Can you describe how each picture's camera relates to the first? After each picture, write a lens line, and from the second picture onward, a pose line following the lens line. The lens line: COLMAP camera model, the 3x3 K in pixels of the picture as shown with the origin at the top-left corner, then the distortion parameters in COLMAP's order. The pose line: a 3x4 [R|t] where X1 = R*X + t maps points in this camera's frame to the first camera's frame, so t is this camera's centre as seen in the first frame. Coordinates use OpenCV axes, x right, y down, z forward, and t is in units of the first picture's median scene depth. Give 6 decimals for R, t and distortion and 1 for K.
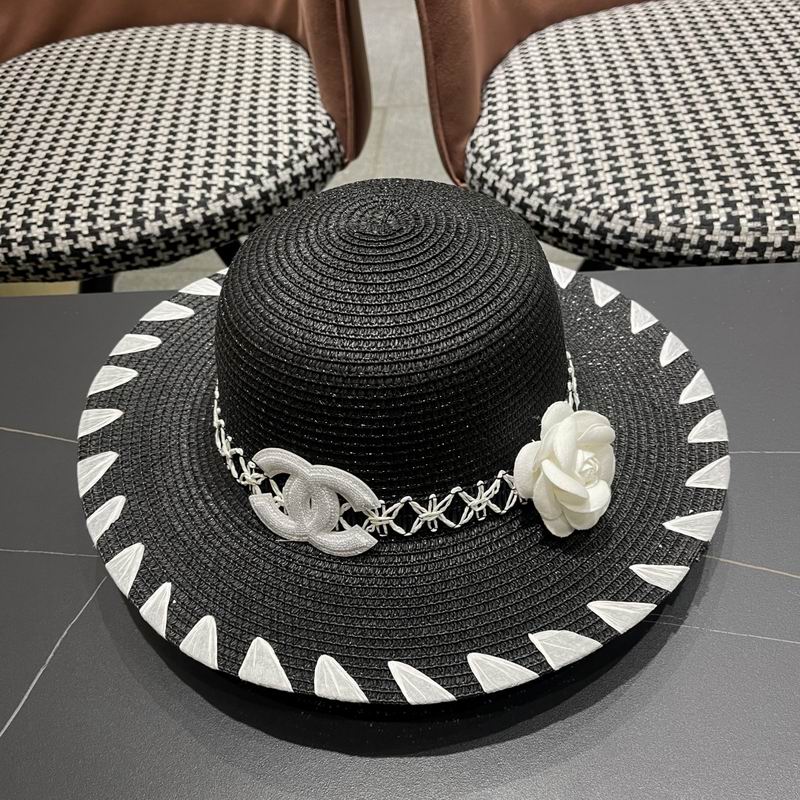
lens RADIAL K [[820.3, 0, 400.5], [0, 820.3, 411.1], [0, 0, 1]] dist [0.016227, 0.000000]
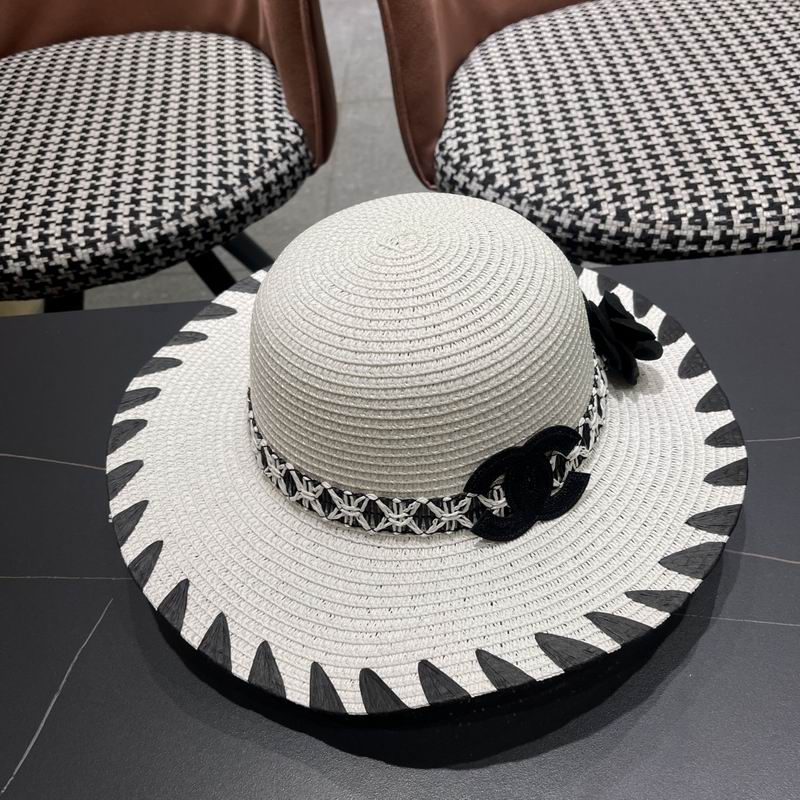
lens RADIAL K [[820.3, 0, 397.0], [0, 820.3, 398.1], [0, 0, 1]] dist [0.016227, 0.000000]
pose [[0.997819, -0.048228, 0.045060, -0.029045], [0.048267, 0.998834, 0.000236, -0.017634], [-0.045019, 0.001940, 0.998984, -0.013892]]
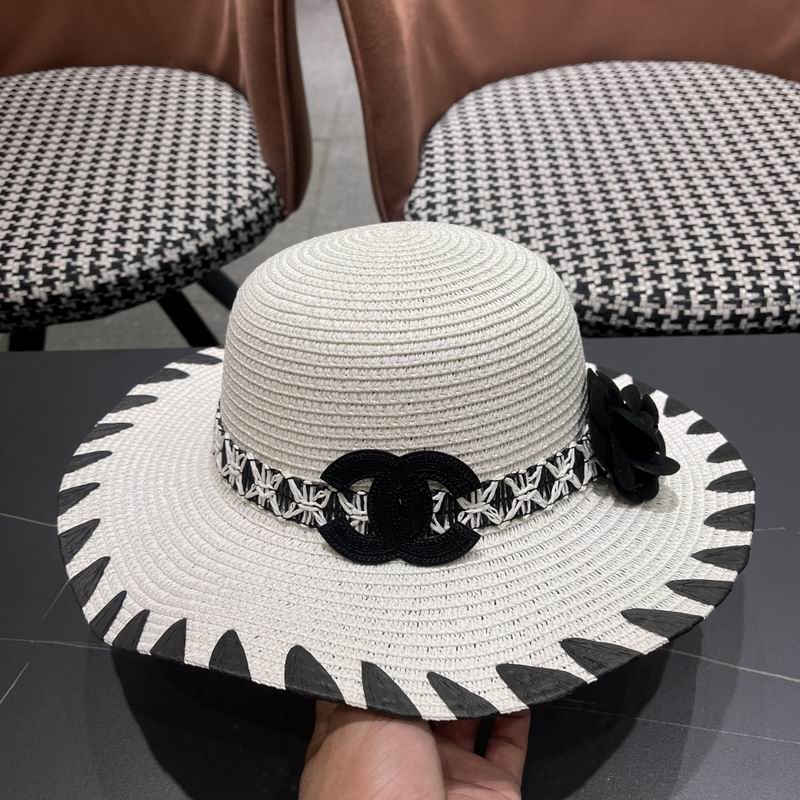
lens RADIAL K [[820.3, 0, 396.7], [0, 820.3, 405.9], [0, 0, 1]] dist [0.016227, 0.000000]
pose [[0.997893, 0.009113, 0.064232, 0.008290], [-0.007739, 0.999737, -0.021604, -0.056276], [-0.064412, 0.021061, 0.997701, -0.007421]]
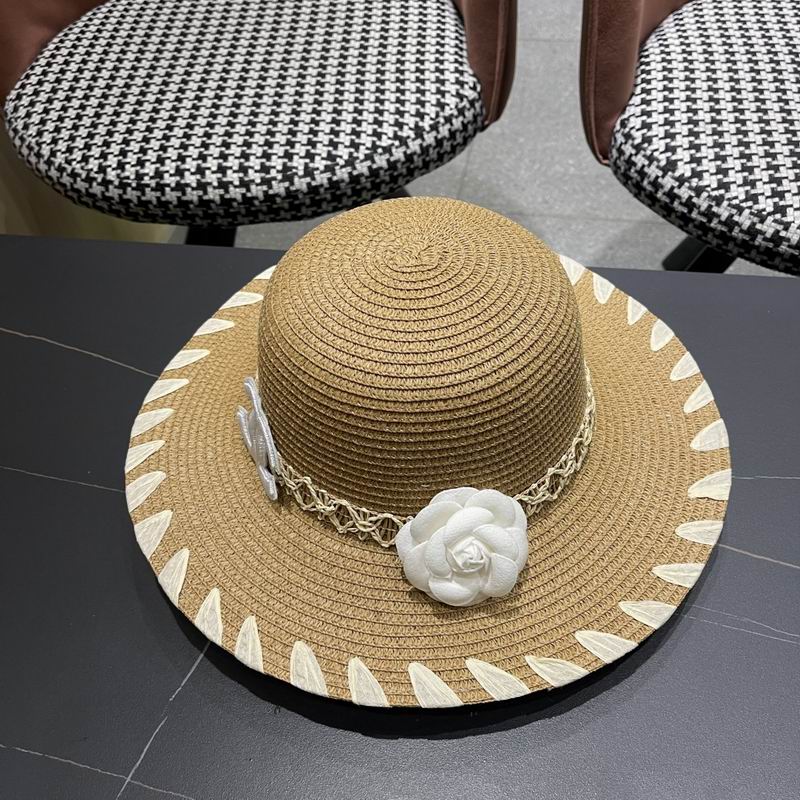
lens RADIAL K [[820.3, 0, 409.7], [0, 820.3, 408.4], [0, 0, 1]] dist [0.016227, 0.000000]
pose [[0.994537, 0.097576, -0.037094, -0.102426], [-0.093533, 0.990739, 0.098422, -0.059946], [0.046354, -0.094415, 0.994453, -0.033798]]
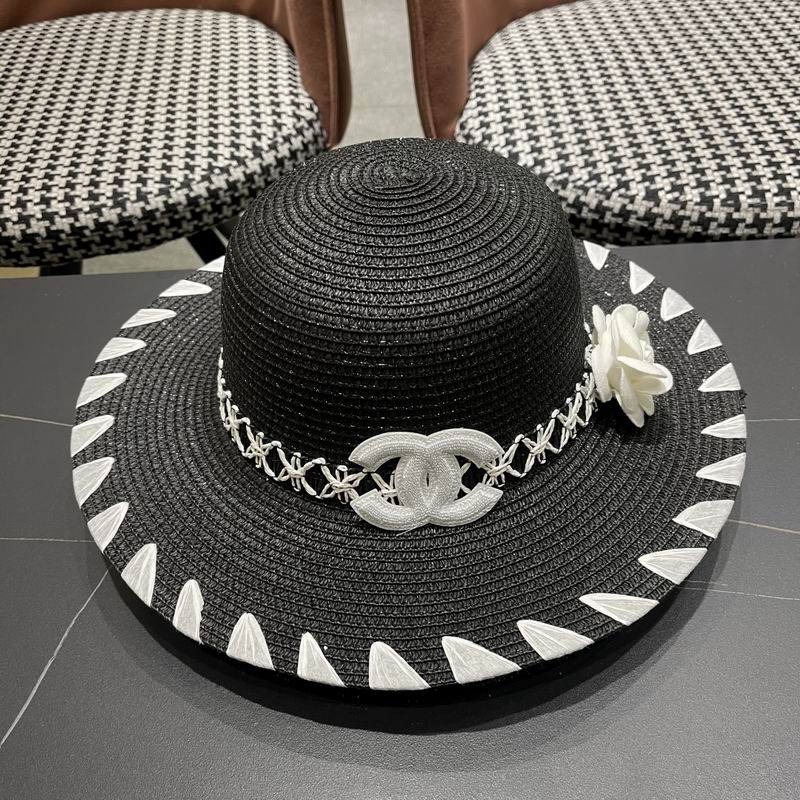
lens RADIAL K [[820.3, 0, 398.5], [0, 820.3, 408.9], [0, 0, 1]] dist [0.016227, 0.000000]
pose [[0.997666, -0.015359, 0.066532, -0.061907], [0.016605, 0.999696, -0.018219, 0.032252], [-0.066232, 0.019281, 0.997618, 0.028969]]
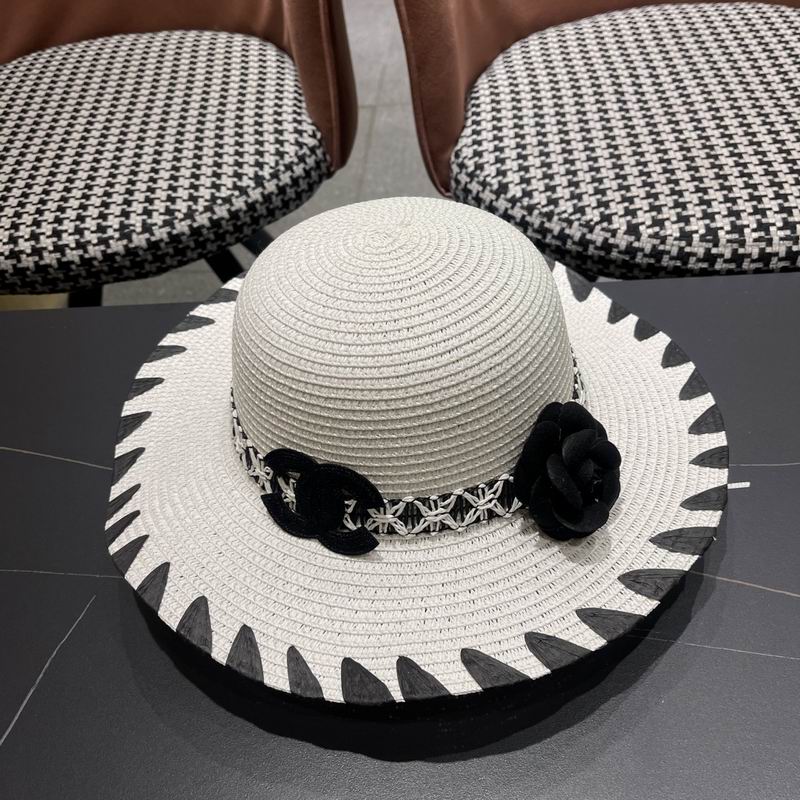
lens RADIAL K [[820.3, 0, 405.5], [0, 820.3, 406.1], [0, 0, 1]] dist [0.016227, 0.000000]
pose [[0.999875, -0.009735, 0.012426, 0.009443], [0.009669, 0.999939, 0.005413, -0.022378], [-0.012478, -0.005292, 0.999908, -0.011854]]
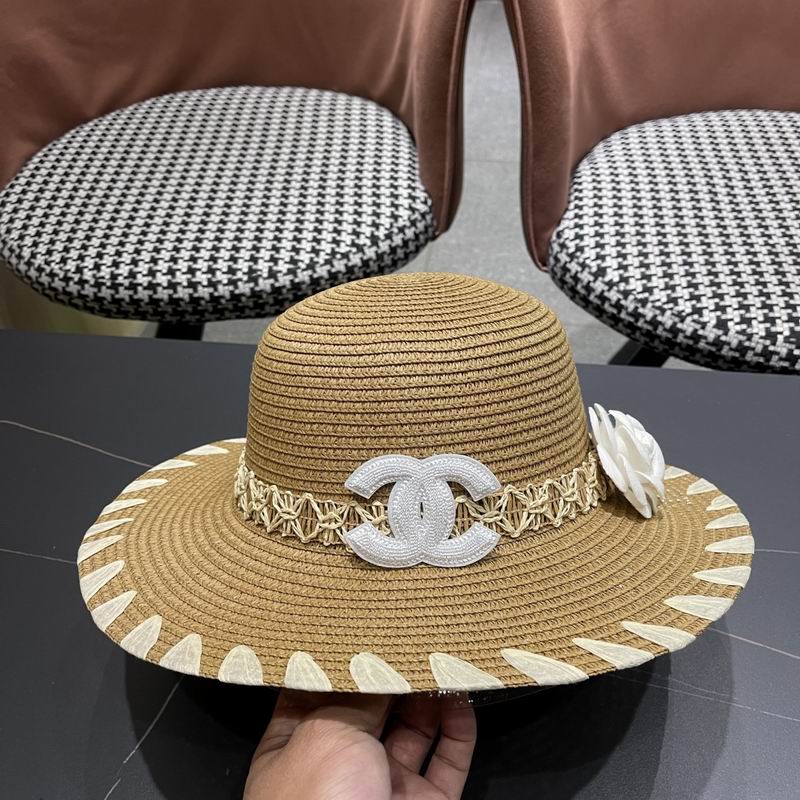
lens RADIAL K [[820.3, 0, 407.7], [0, 820.3, 412.9], [0, 0, 1]] dist [0.016227, 0.000000]
pose [[0.995312, 0.096190, -0.010092, -0.082770], [-0.096427, 0.994991, -0.026351, -0.040927], [0.007507, 0.027200, 0.999602, -0.097653]]
